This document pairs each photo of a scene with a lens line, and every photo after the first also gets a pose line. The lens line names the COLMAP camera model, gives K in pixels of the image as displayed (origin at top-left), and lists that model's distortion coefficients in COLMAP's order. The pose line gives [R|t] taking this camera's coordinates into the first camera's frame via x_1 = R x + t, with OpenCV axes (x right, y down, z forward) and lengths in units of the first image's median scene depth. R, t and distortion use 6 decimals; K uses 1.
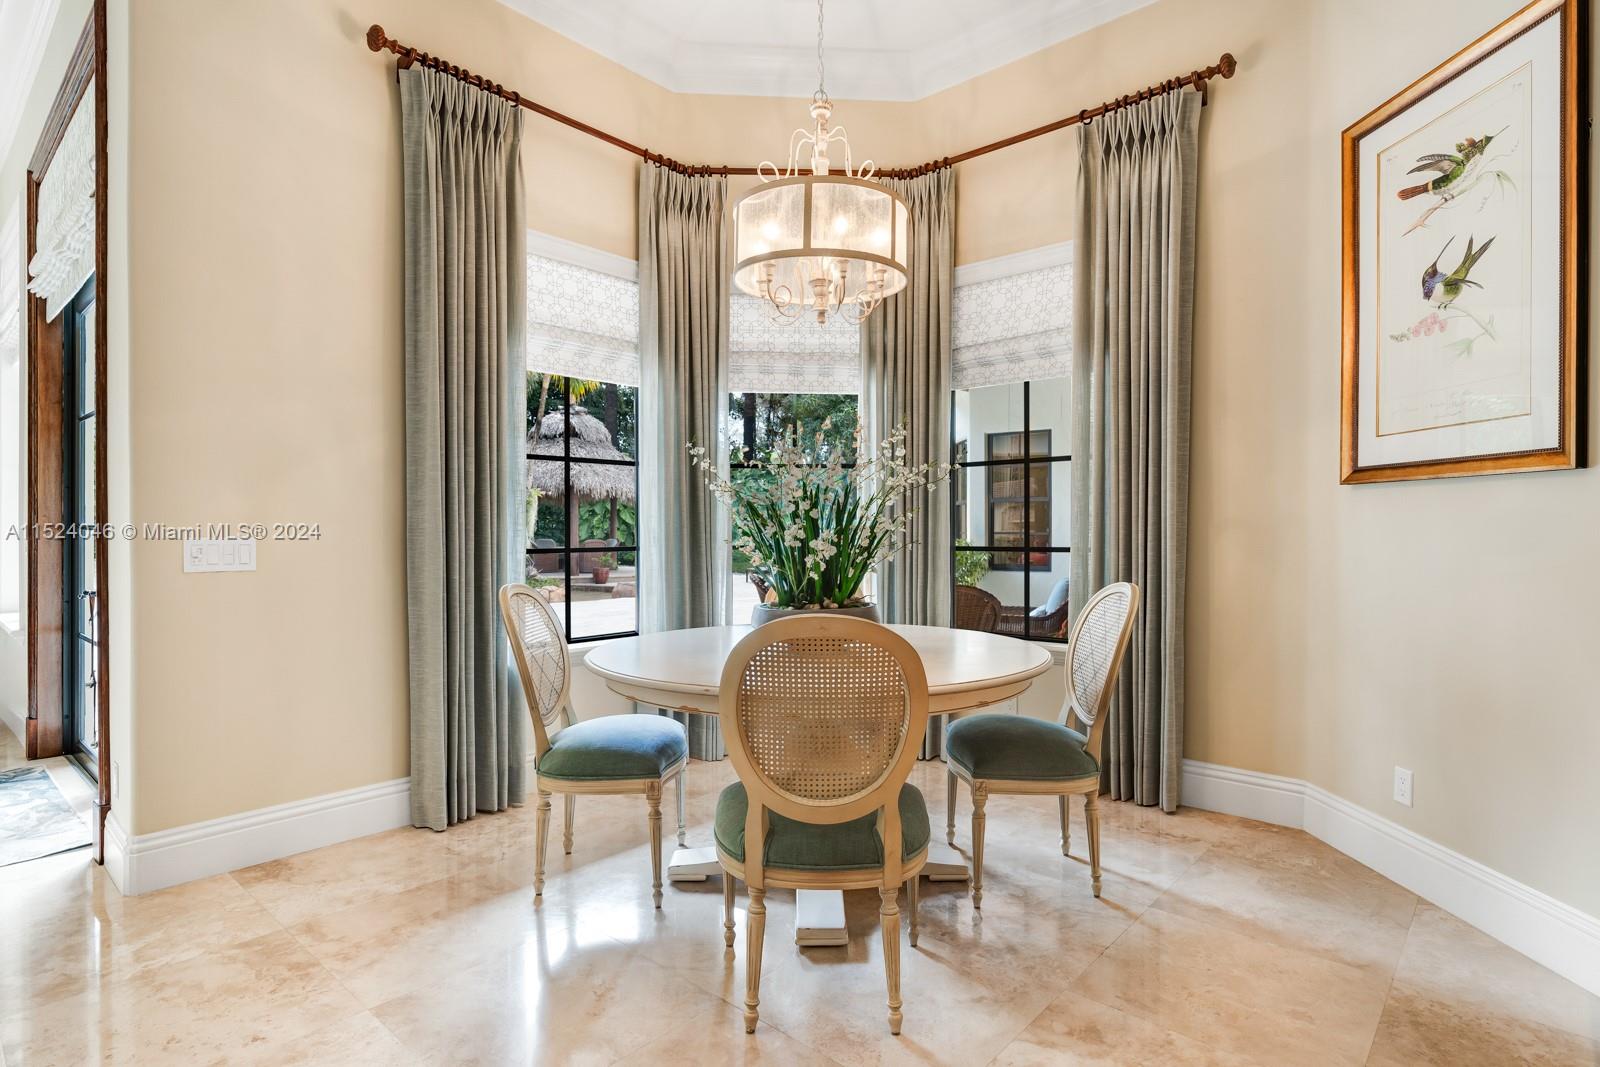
lens RADIAL K [[834.8, 0, 797.8], [0, 834.8, 531.8], [0, 0, 1]] dist [-0.000406, 0.000083]
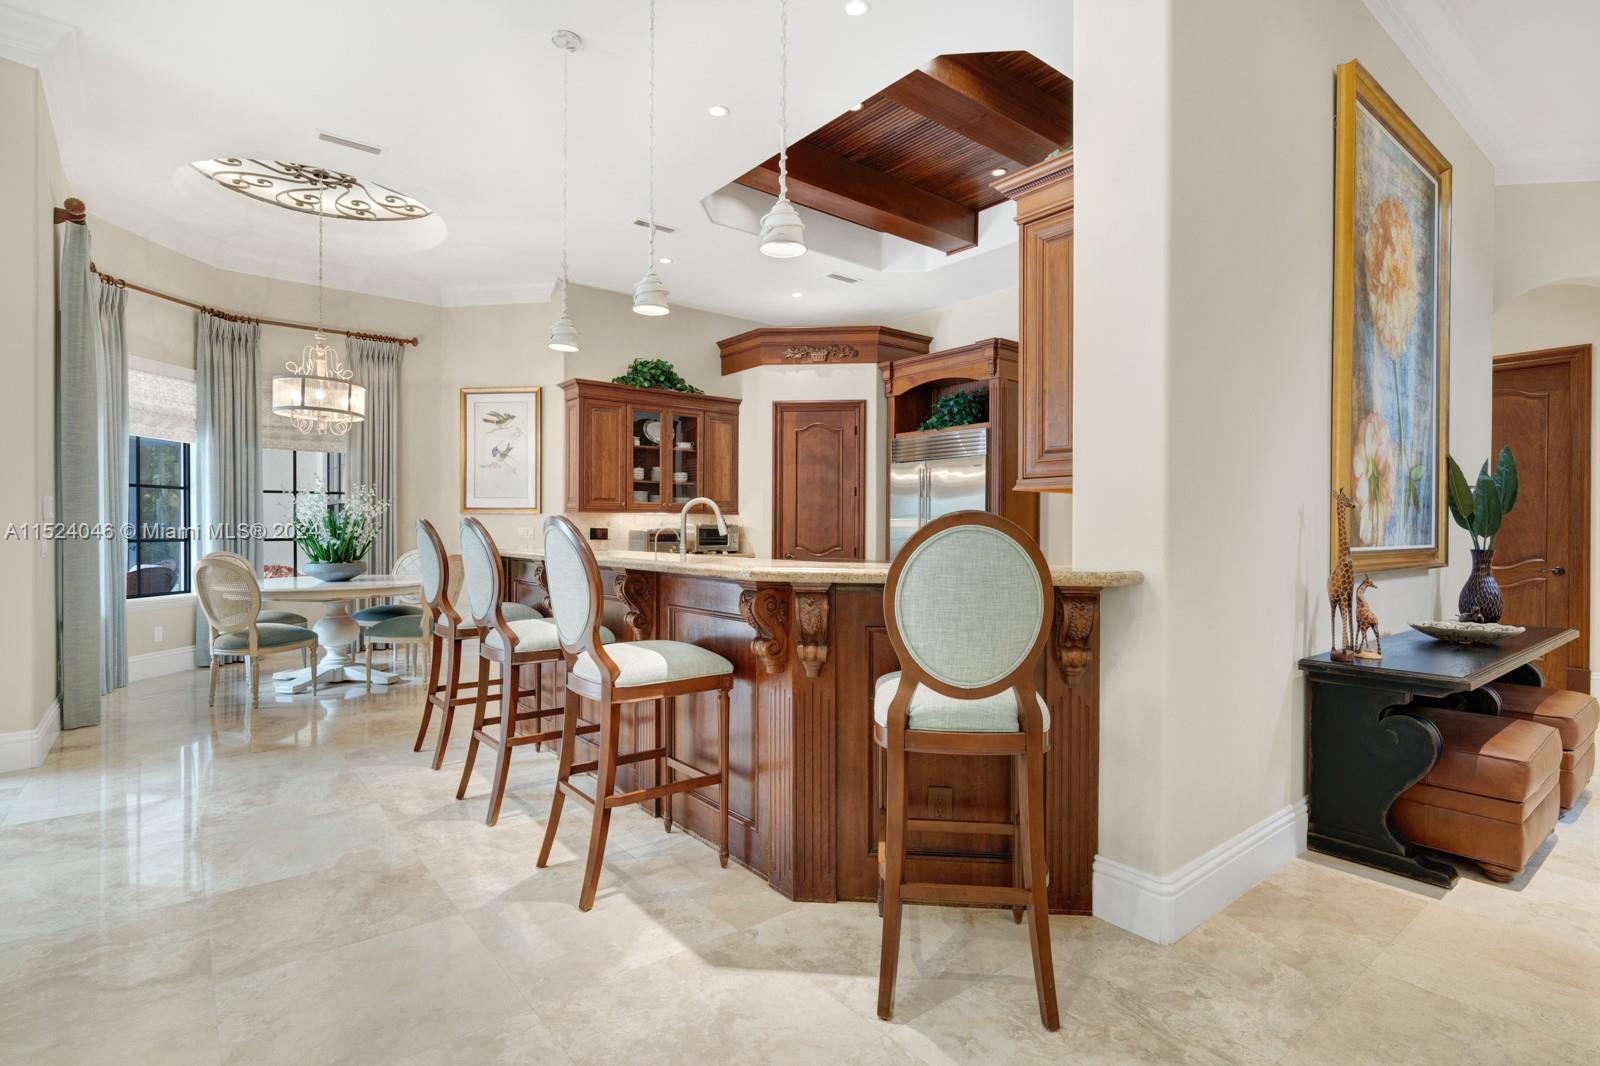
lens RADIAL K [[786.7, 0, 796.1], [0, 786.7, 534.5], [0, 0, 1]] dist [0.005589, -0.003834]
pose [[0.167452, 0.004110, 0.985872, -1.601278], [0.003960, 0.999980, -0.004842, 0.024074], [-0.985872, 0.004715, 0.167433, -0.498672]]
